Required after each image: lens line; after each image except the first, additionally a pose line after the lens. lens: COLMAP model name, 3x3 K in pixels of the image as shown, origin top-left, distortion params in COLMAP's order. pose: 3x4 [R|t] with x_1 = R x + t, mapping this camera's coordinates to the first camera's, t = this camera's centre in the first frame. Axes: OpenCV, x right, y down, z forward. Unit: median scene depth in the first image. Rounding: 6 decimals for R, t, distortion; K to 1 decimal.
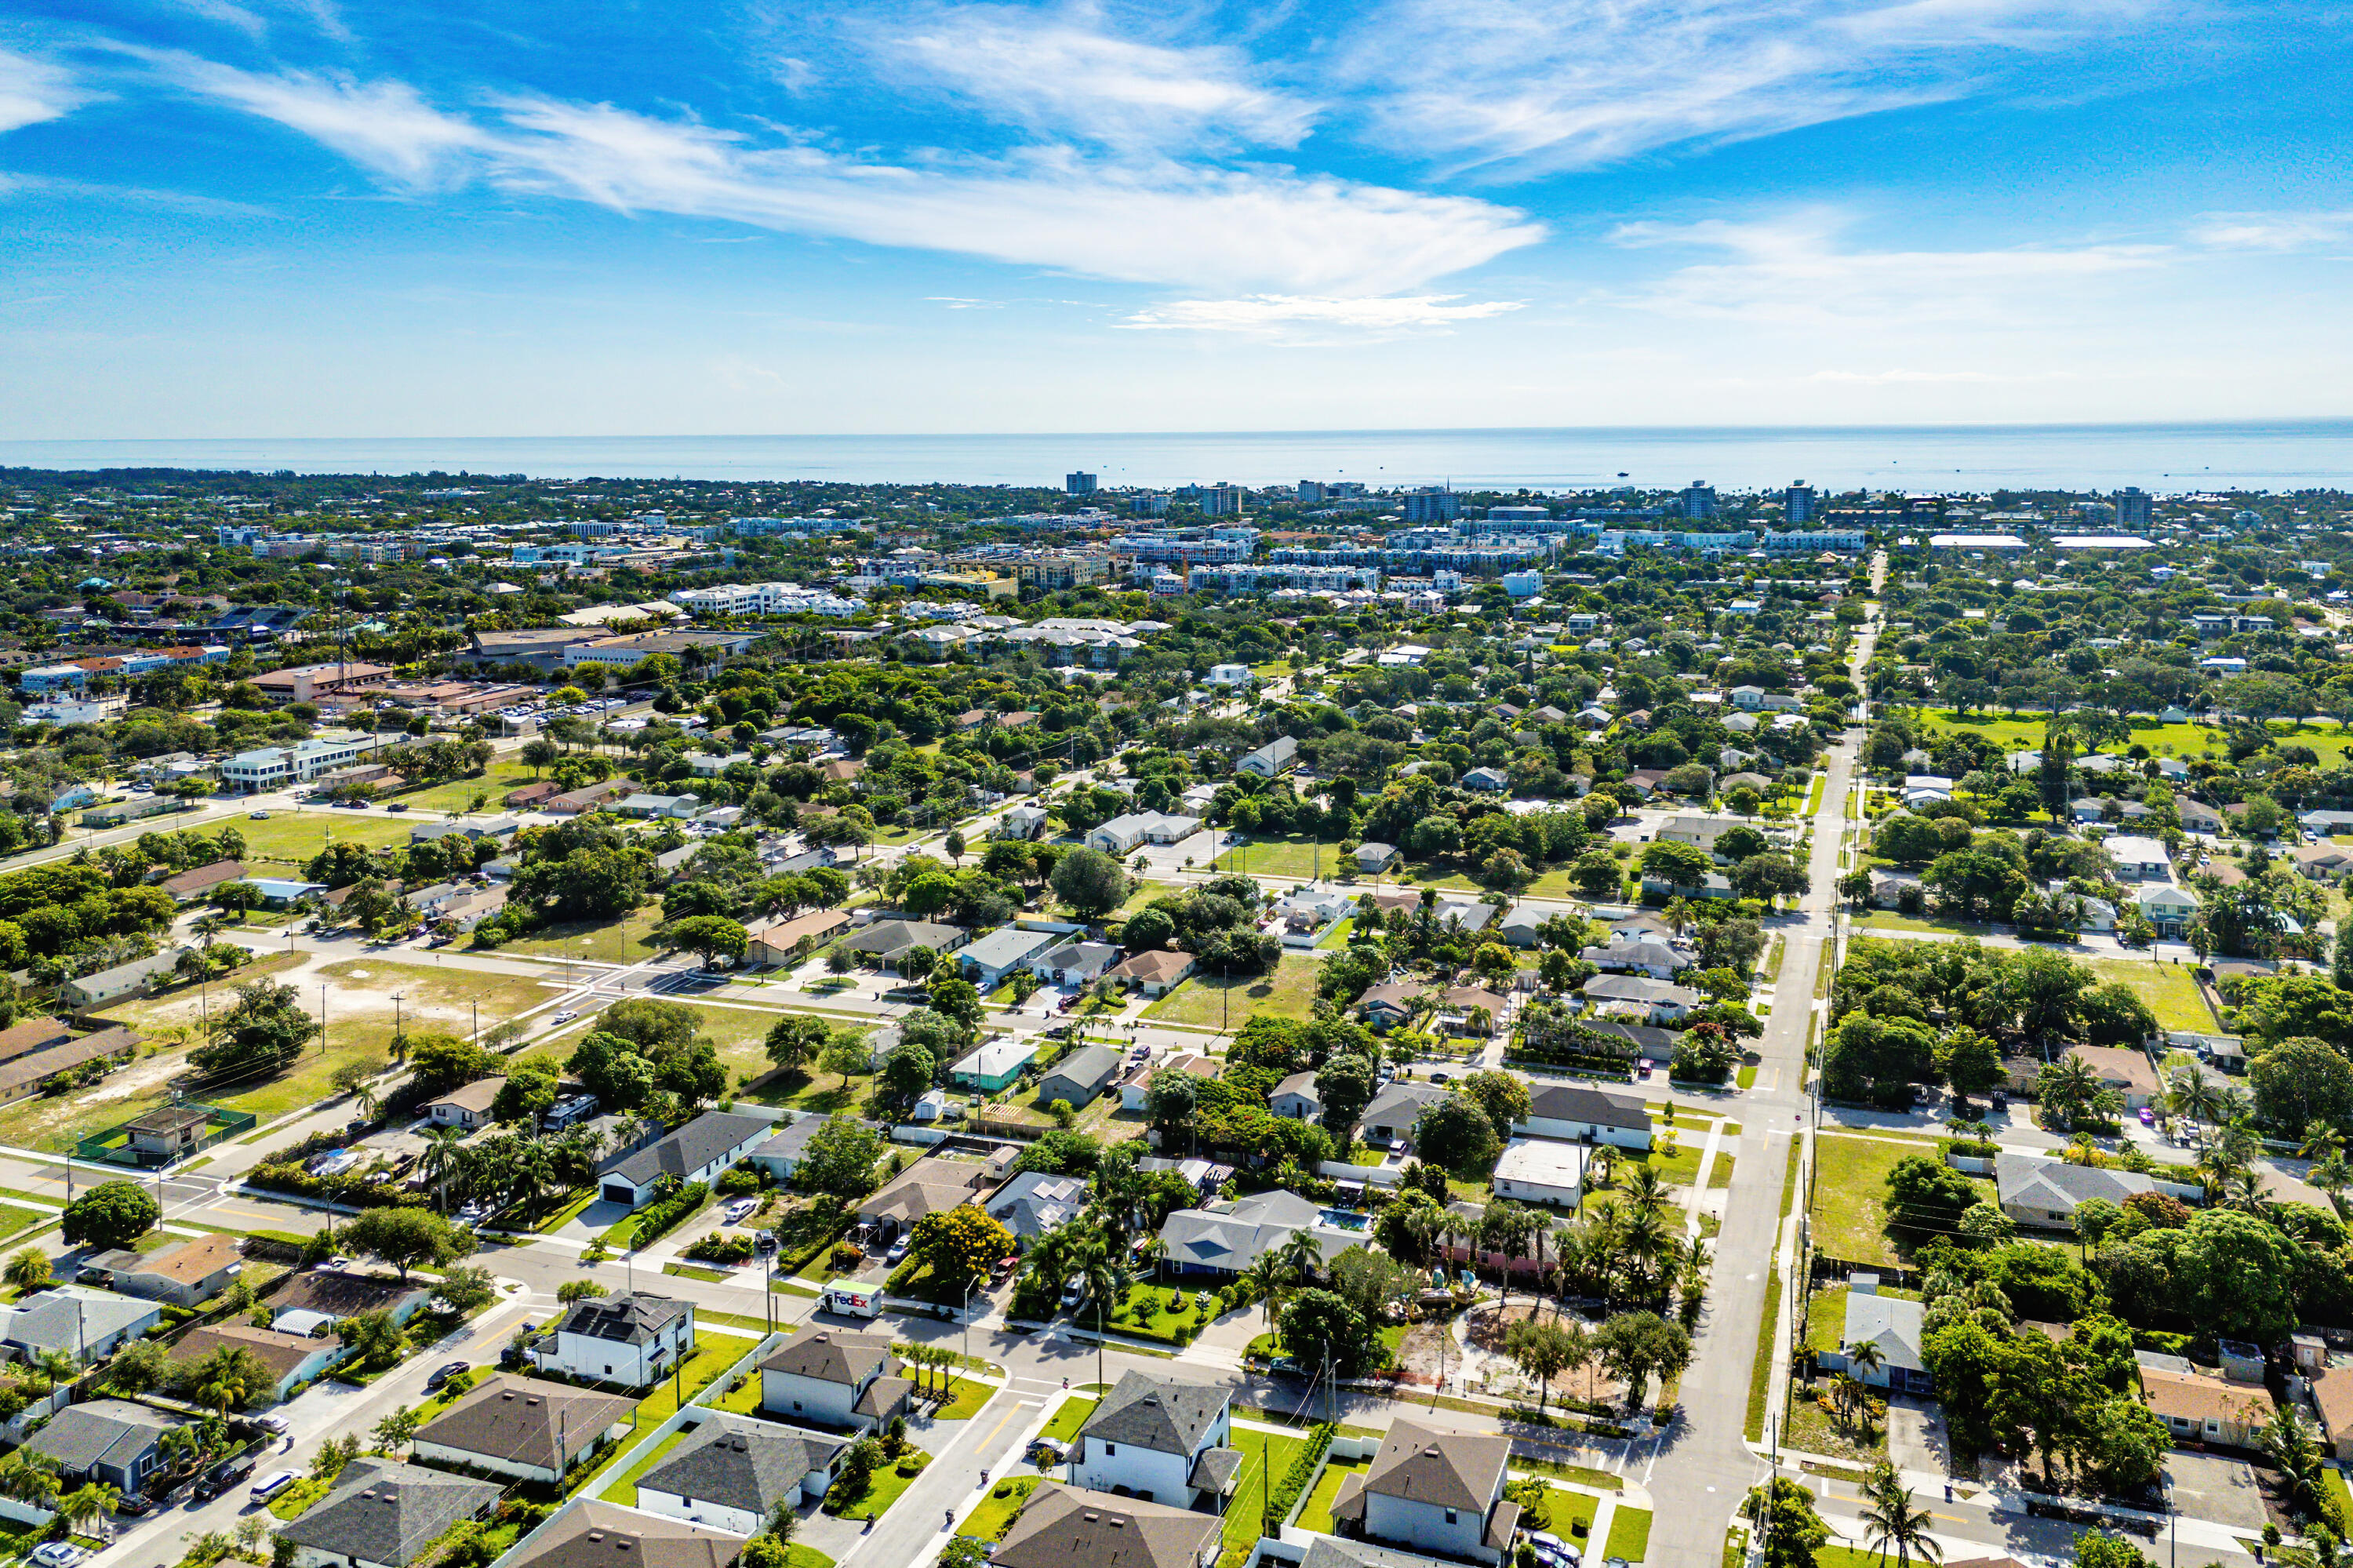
lens RADIAL K [[1795.8, 0, 1176.5], [0, 1795.8, 784.0], [0, 0, 1]] dist [0.064919, -0.069762]
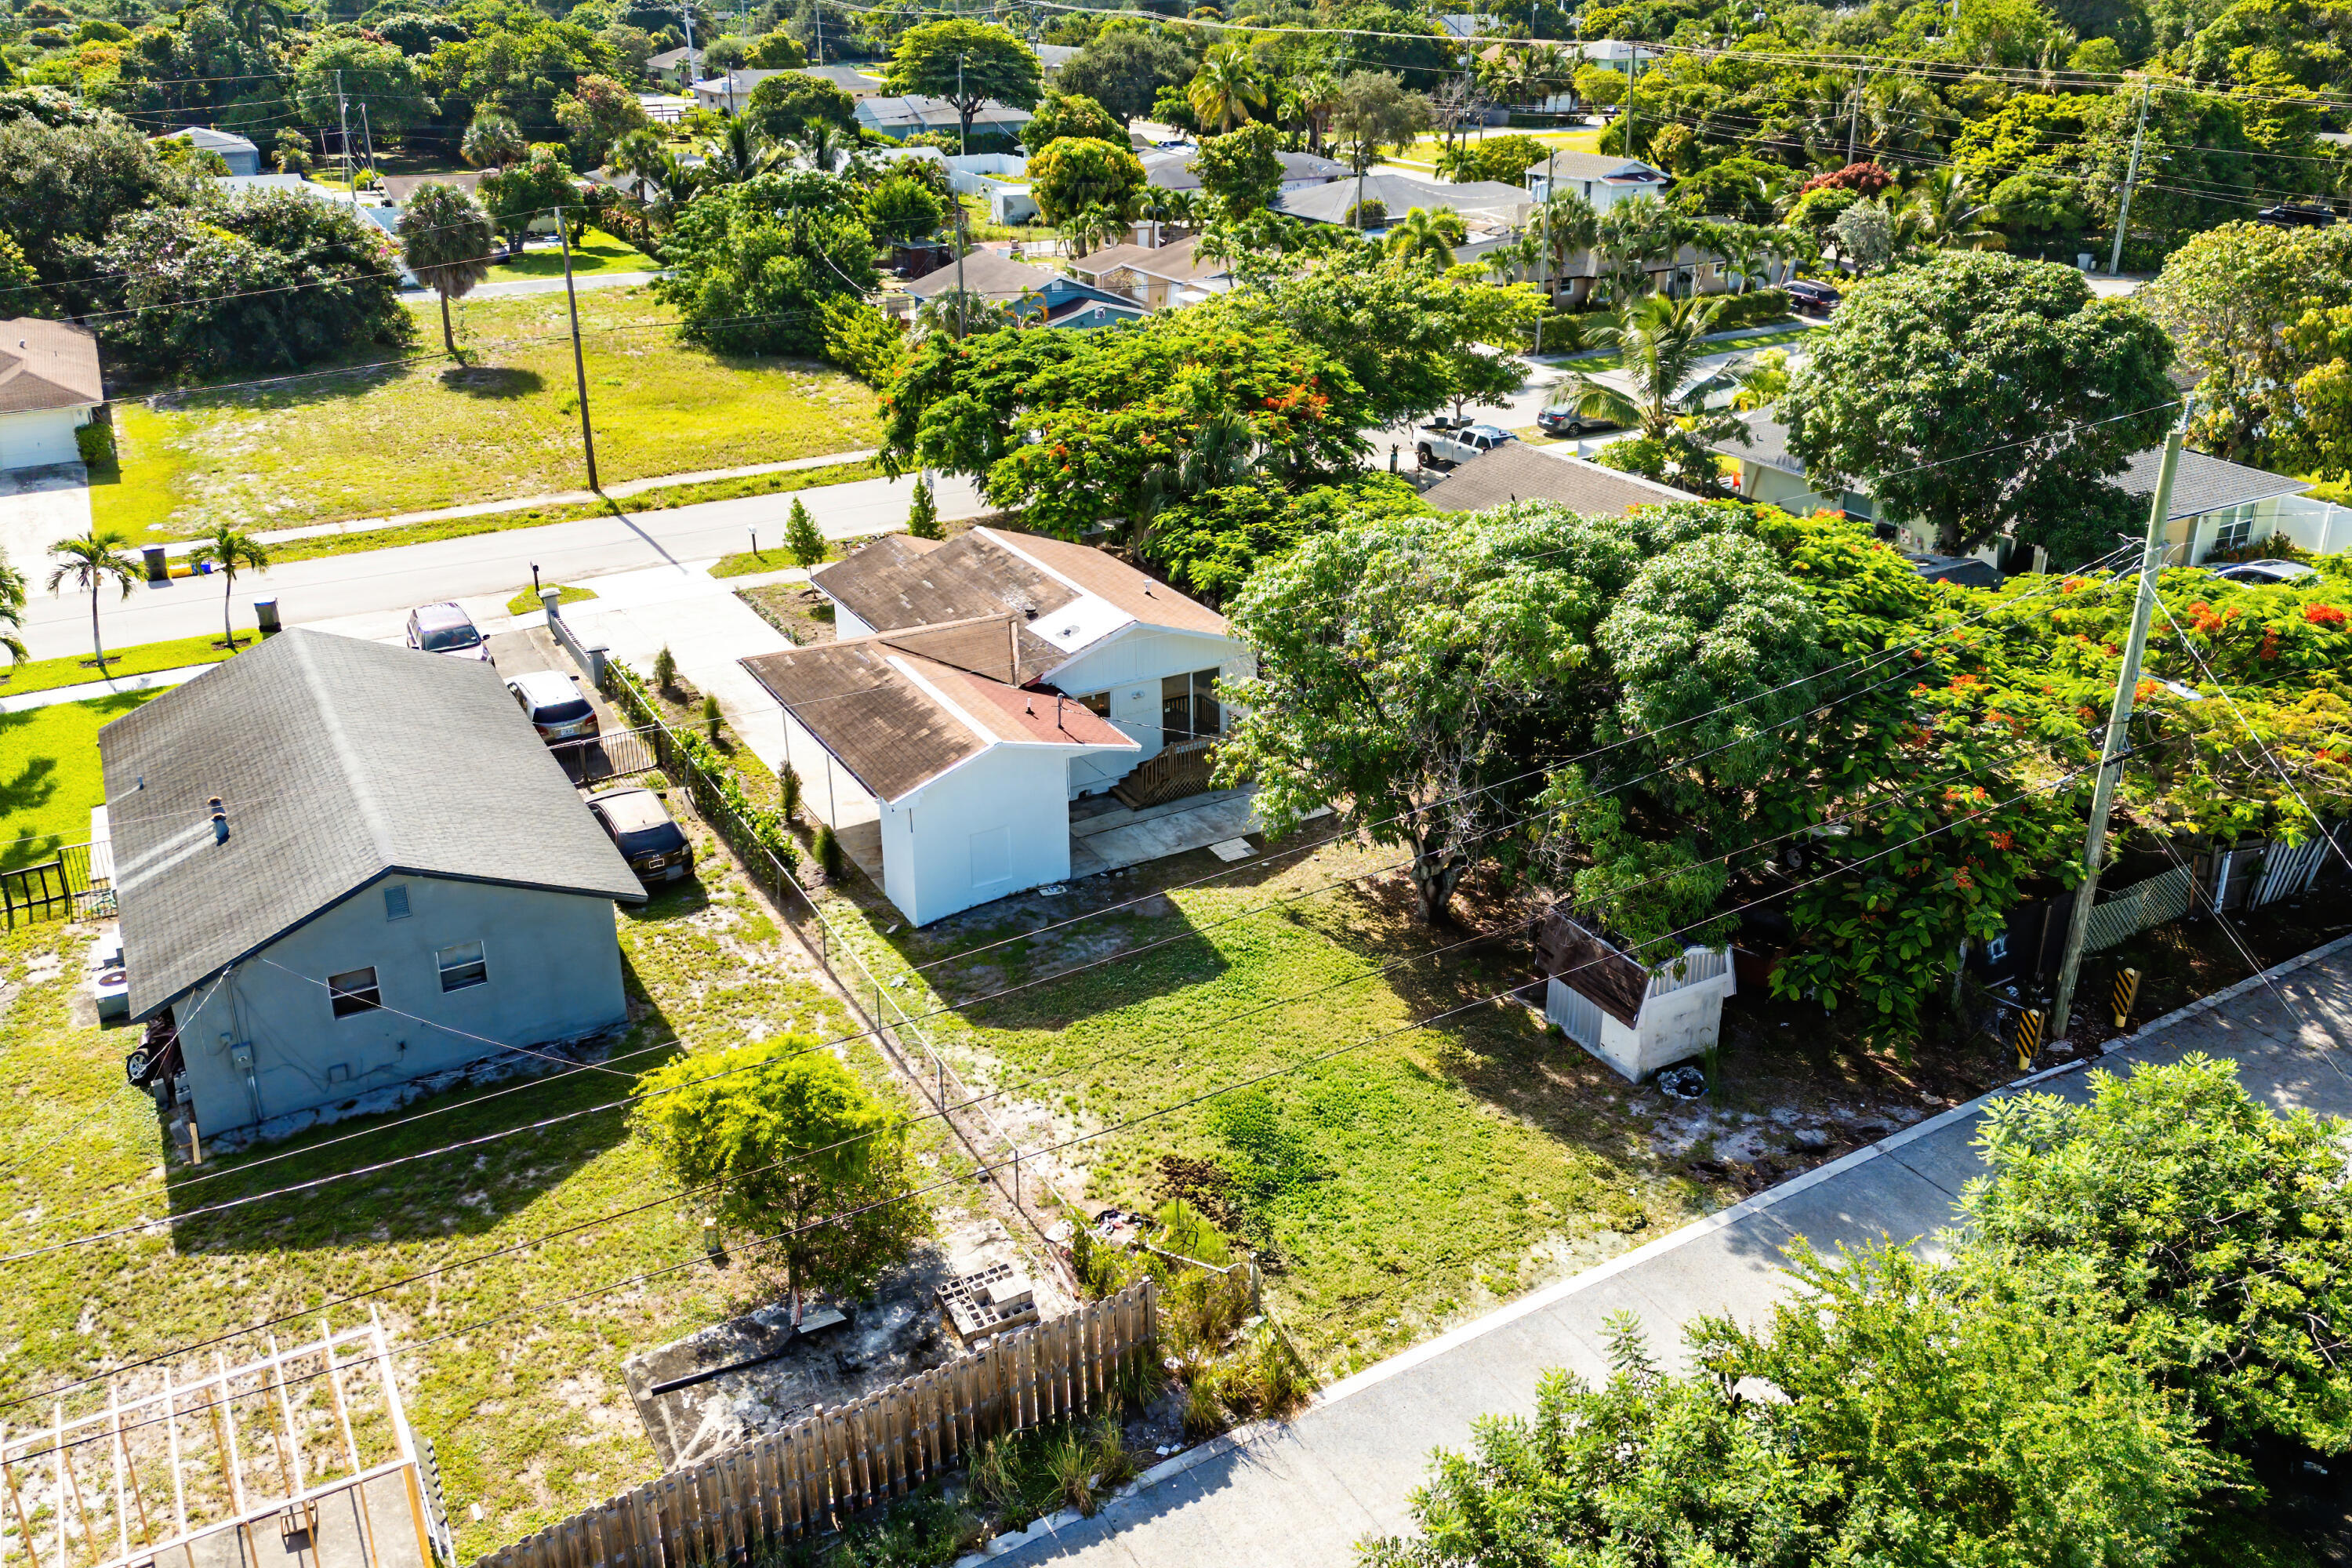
lens RADIAL K [[1794.9, 0, 1176.0], [0, 1794.9, 784.0], [0, 0, 1]] dist [0.064919, -0.069762]
pose [[0.633074, -0.311444, 0.708674, -0.103431], [0.150140, 0.947510, 0.282283, 0.121647], [-0.759391, -0.072305, 0.646604, 0.819655]]
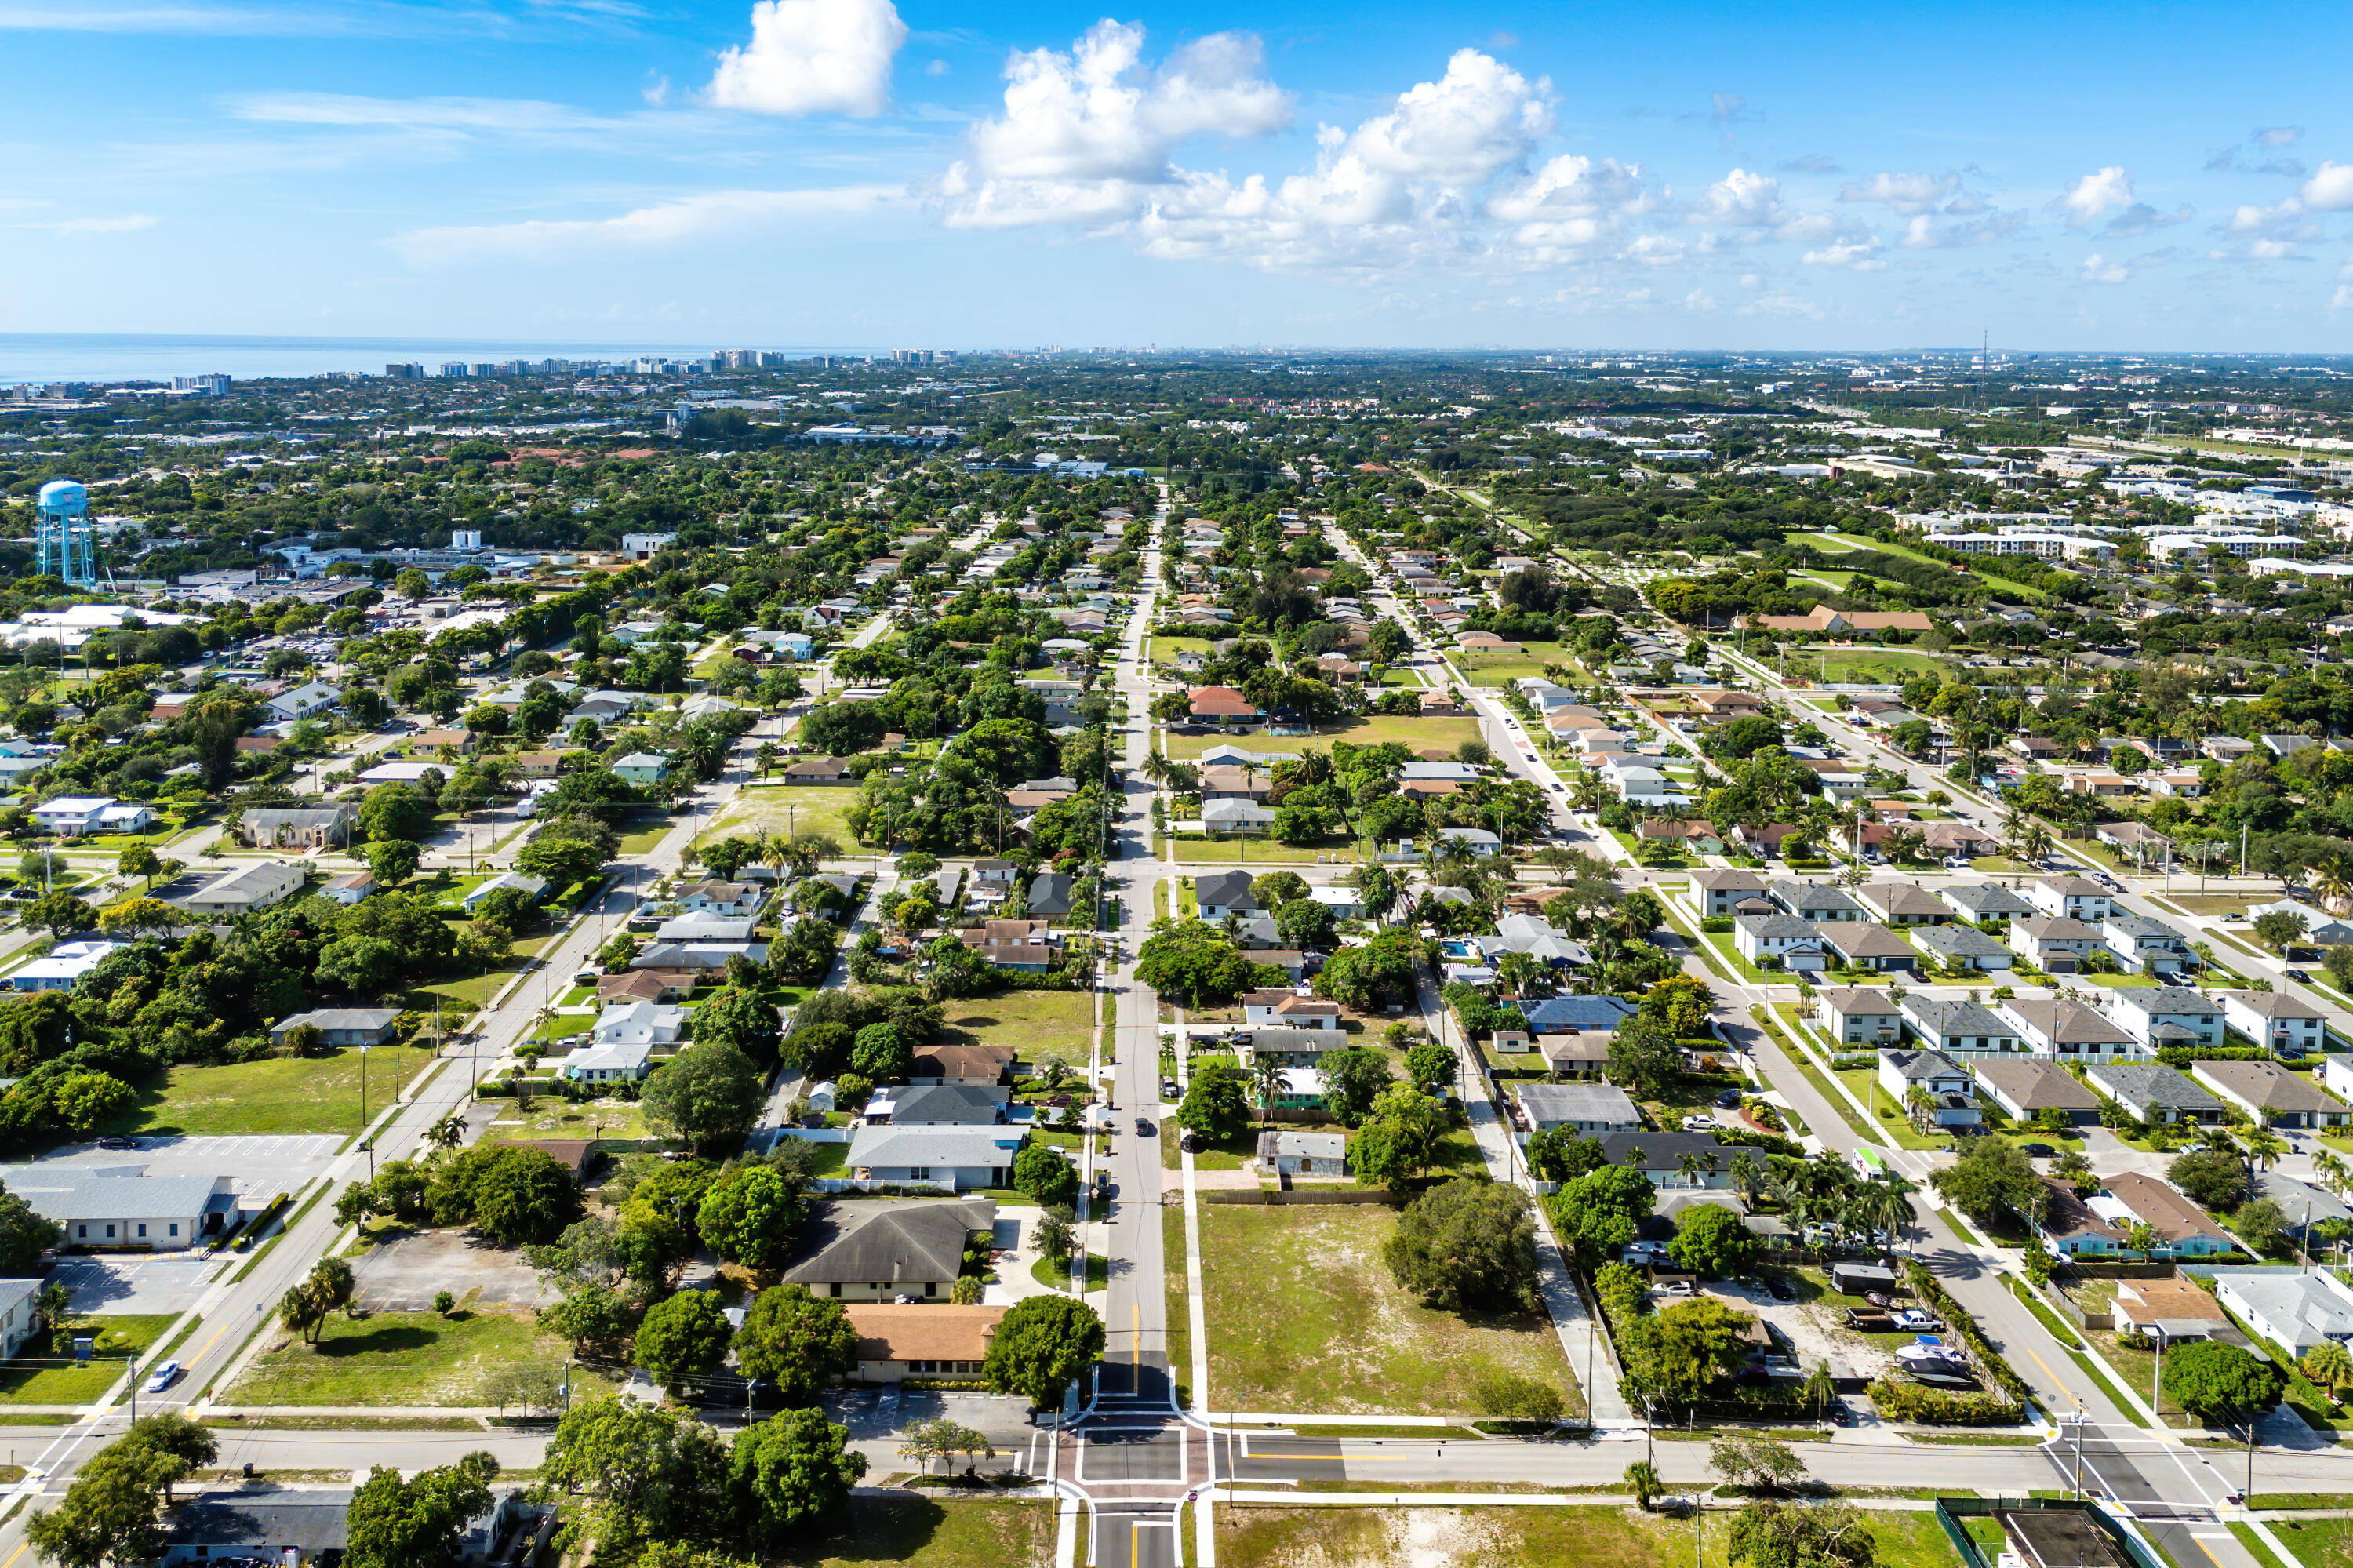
lens RADIAL K [[1795.8, 0, 1176.5], [0, 1795.8, 784.0], [0, 0, 1]] dist [0.064919, -0.069762]
pose [[-0.370009, -0.217456, 0.903220, -0.863019], [0.177554, 0.937747, 0.298504, -0.277191], [-0.911904, 0.270819, -0.308365, 1.267881]]
